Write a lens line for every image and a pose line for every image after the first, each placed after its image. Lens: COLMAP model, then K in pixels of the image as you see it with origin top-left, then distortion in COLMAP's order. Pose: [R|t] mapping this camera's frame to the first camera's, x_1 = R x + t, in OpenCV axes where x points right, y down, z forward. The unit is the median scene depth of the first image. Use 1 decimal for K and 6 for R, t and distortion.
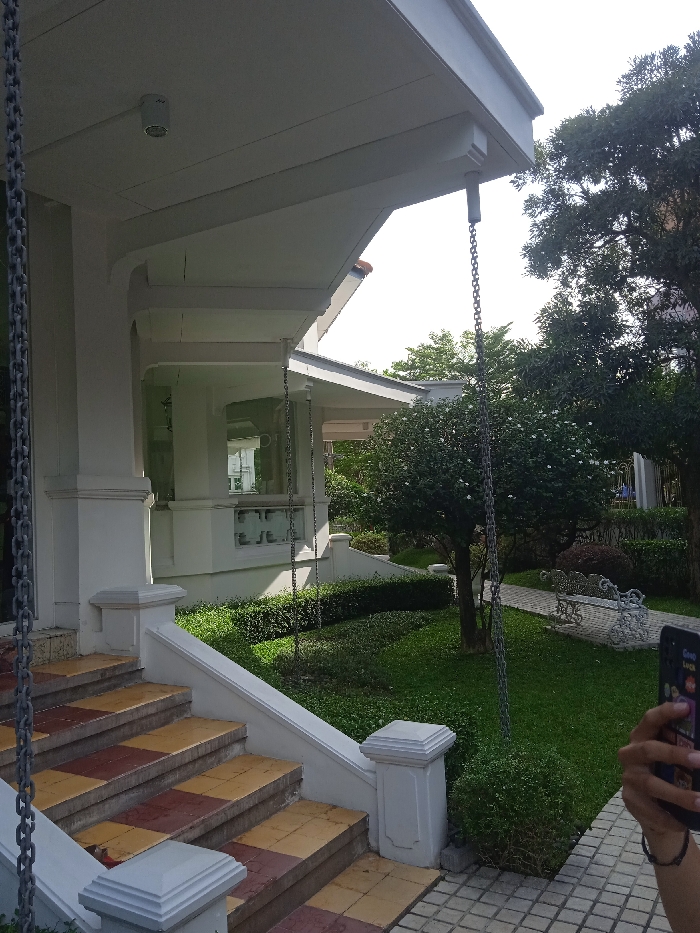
lens RADIAL K [[773.7, 0, 350.0], [0, 773.7, 466.5], [0, 0, 1]] dist [0.036086, -0.067679]
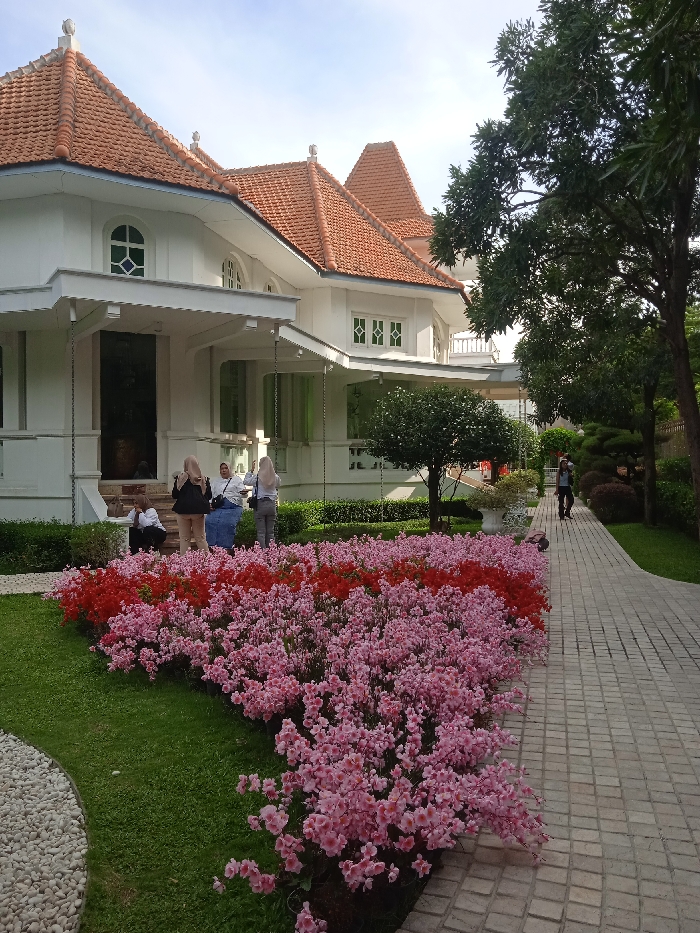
lens RADIAL K [[775.3, 0, 345.1], [0, 775.3, 466.6], [0, 0, 1]] dist [0.033389, -0.042193]
pose [[0.874976, 0.044359, -0.482130, 1.648957], [-0.008835, 0.997091, 0.075704, -0.082039], [0.484086, -0.061980, 0.872823, -1.227638]]
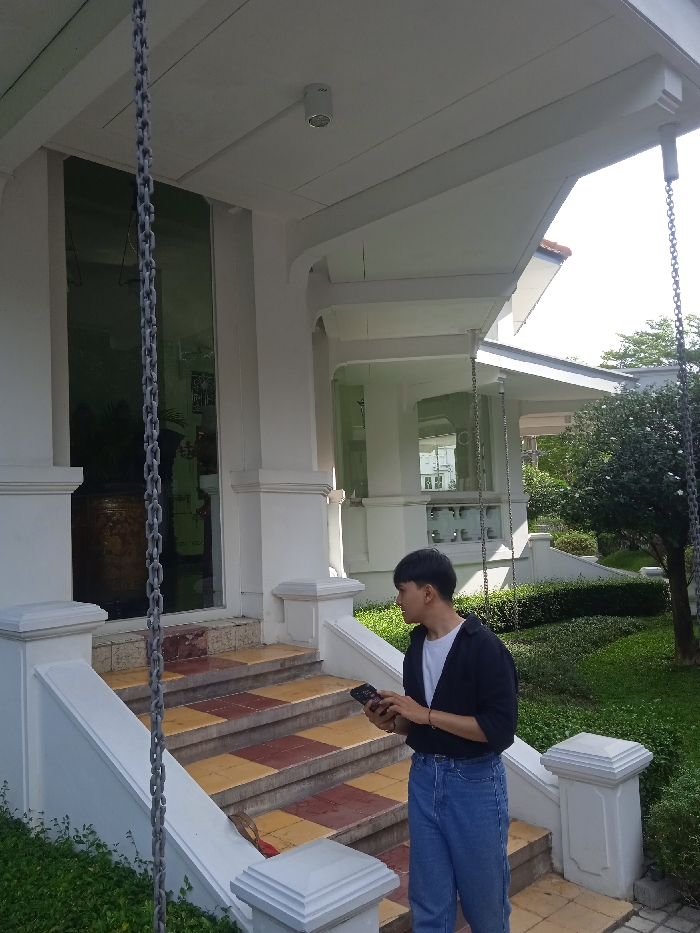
lens RADIAL K [[775.3, 0, 345.1], [0, 775.3, 466.6], [0, 0, 1]] dist [0.033389, -0.042193]
pose [[0.963953, -0.013115, -0.265750, 0.033257], [0.013323, 0.999911, -0.001020, 0.009692], [0.265740, -0.002557, 0.964041, 0.036830]]
